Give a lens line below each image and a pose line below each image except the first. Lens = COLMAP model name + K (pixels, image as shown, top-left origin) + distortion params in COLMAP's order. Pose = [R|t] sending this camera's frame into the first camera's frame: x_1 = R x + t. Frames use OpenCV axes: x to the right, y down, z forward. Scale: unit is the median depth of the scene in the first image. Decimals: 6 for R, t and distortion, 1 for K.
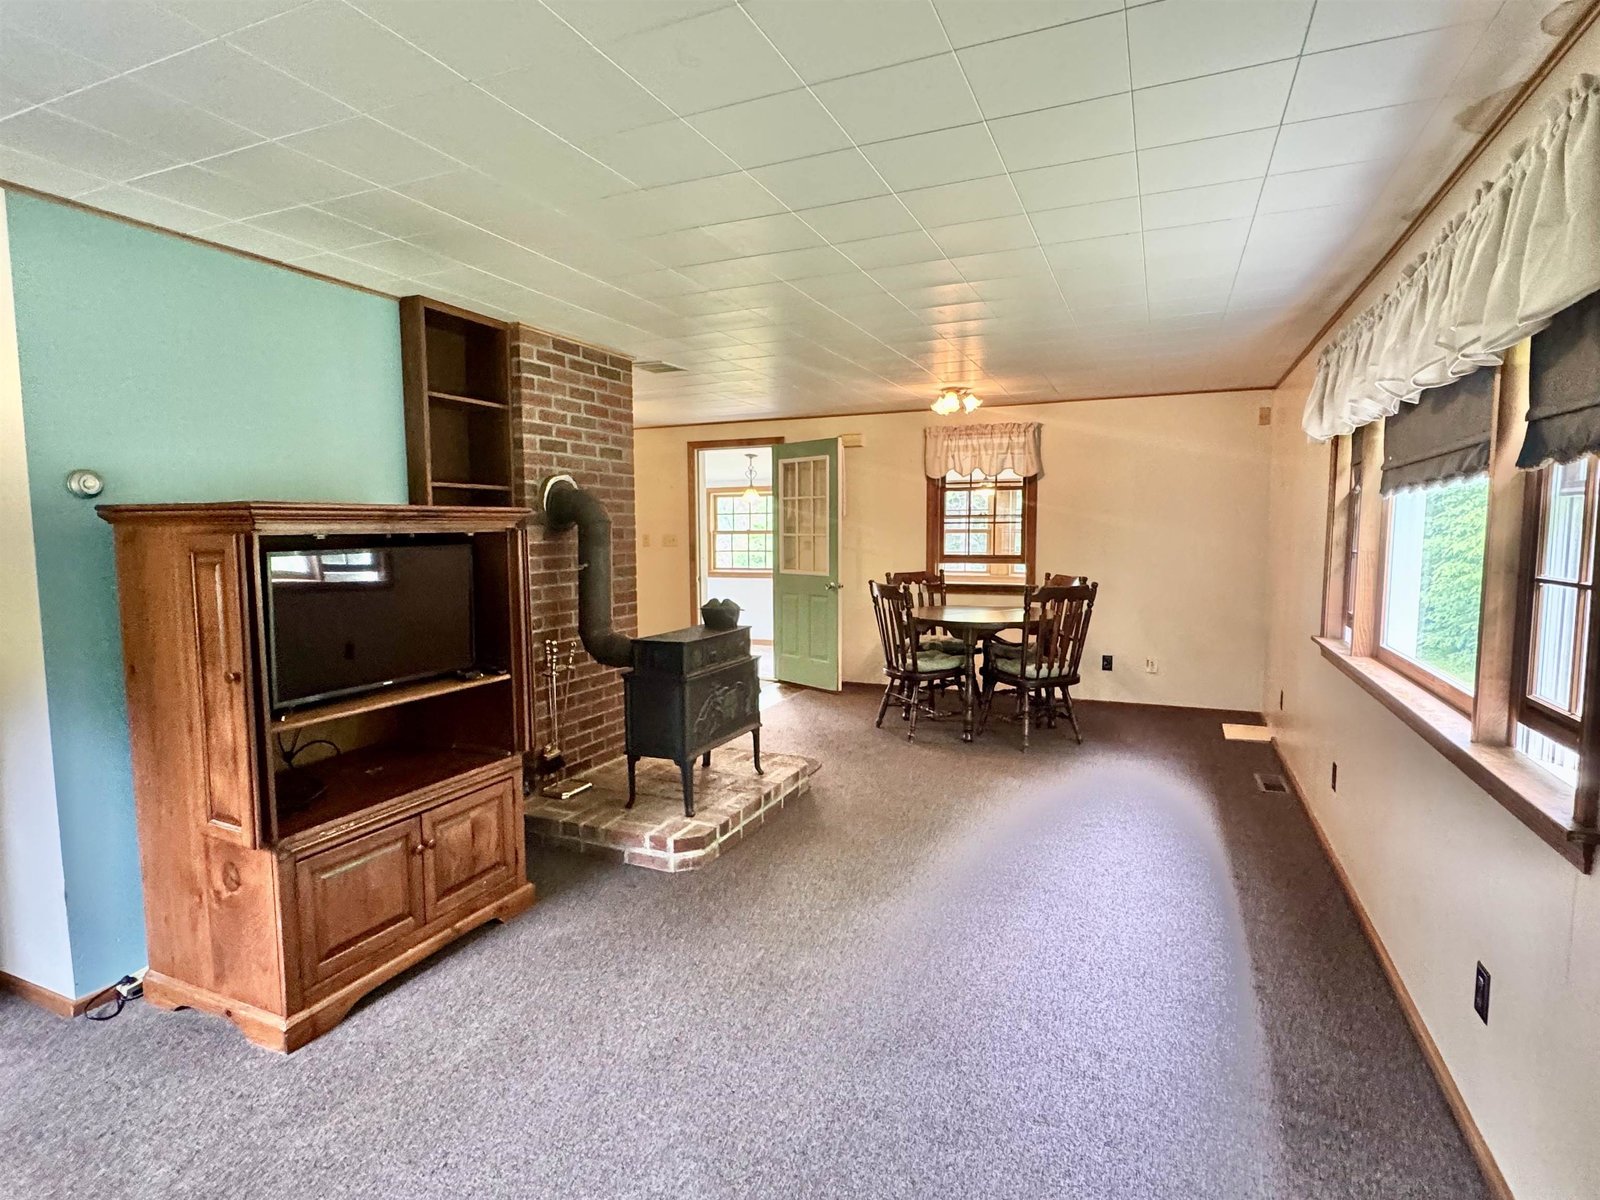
lens RADIAL K [[835.8, 0, 794.9], [0, 835.8, 602.9], [0, 0, 1]] dist [-0.004607, 0.001959]
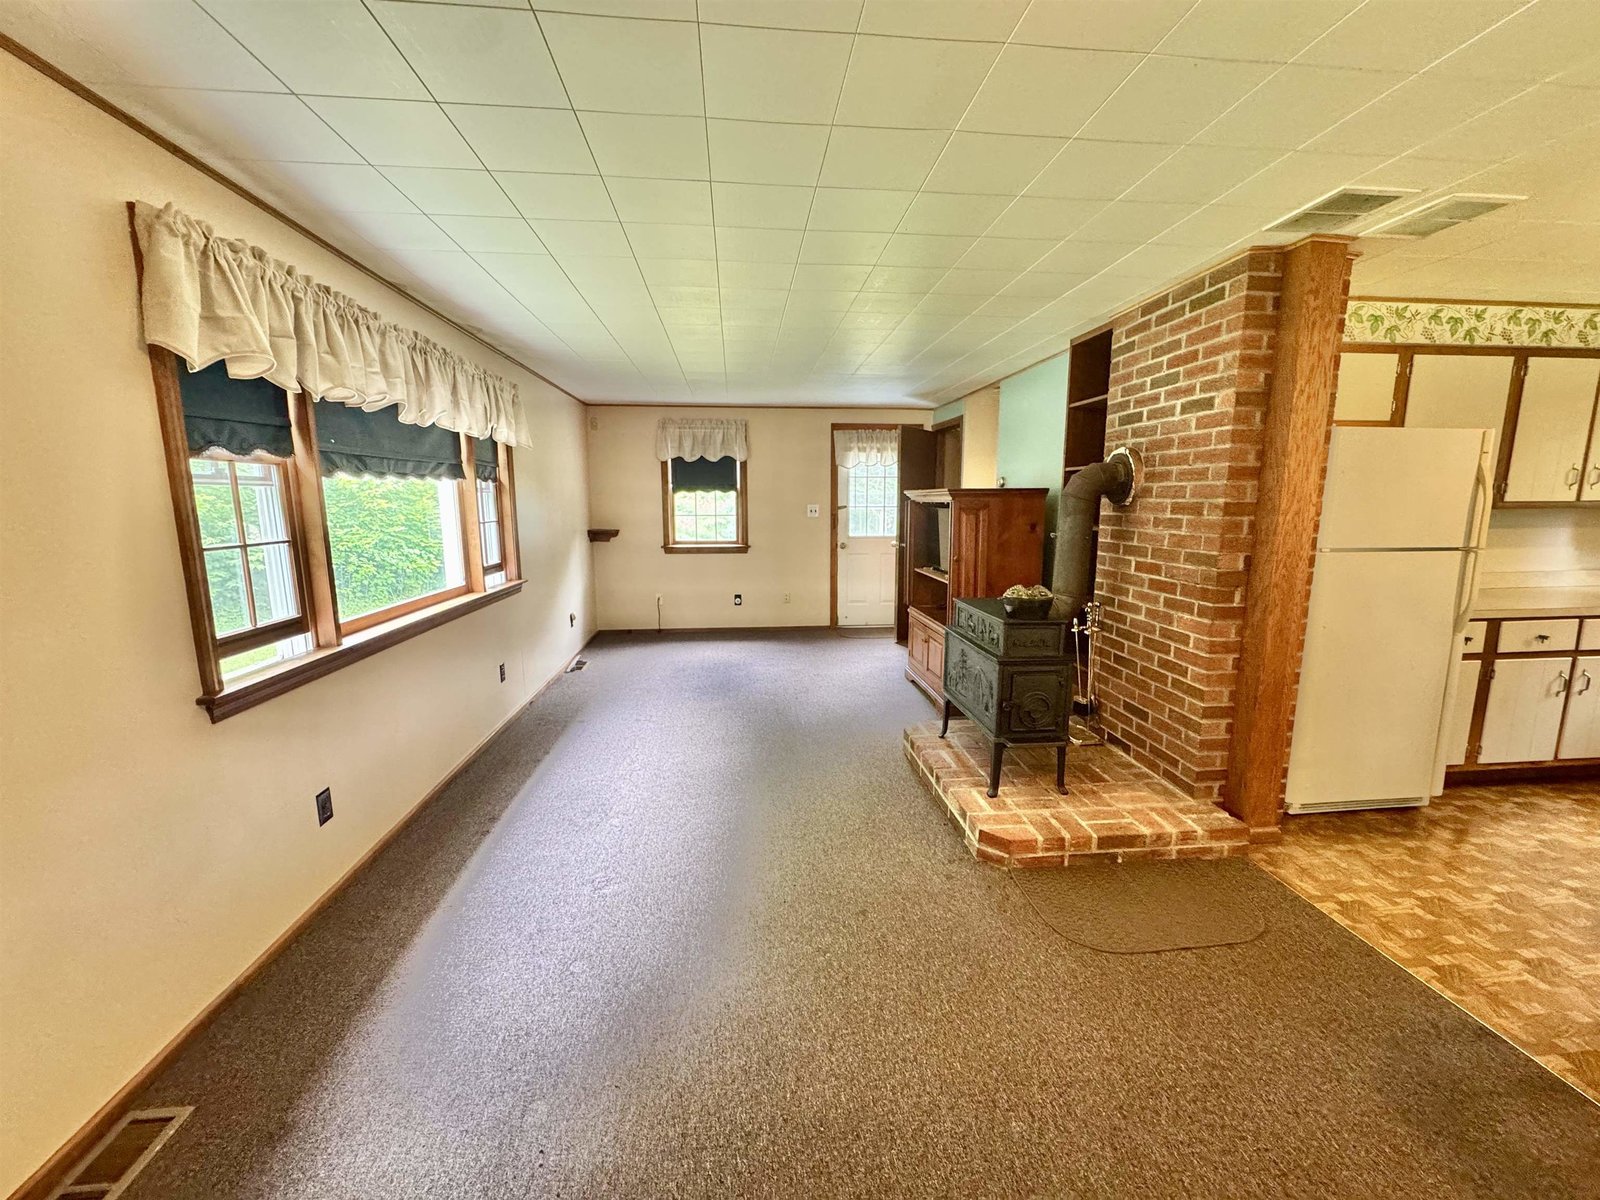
lens RADIAL K [[634.8, 0, 807.2], [0, 634.8, 598.1], [0, 0, 1]] dist [0.002057, -0.001098]
pose [[-0.871524, 0.083532, -0.483186, 0.420558], [-0.038659, 0.970611, 0.237528, -0.137348], [0.488827, 0.225691, -0.842681, 1.429418]]
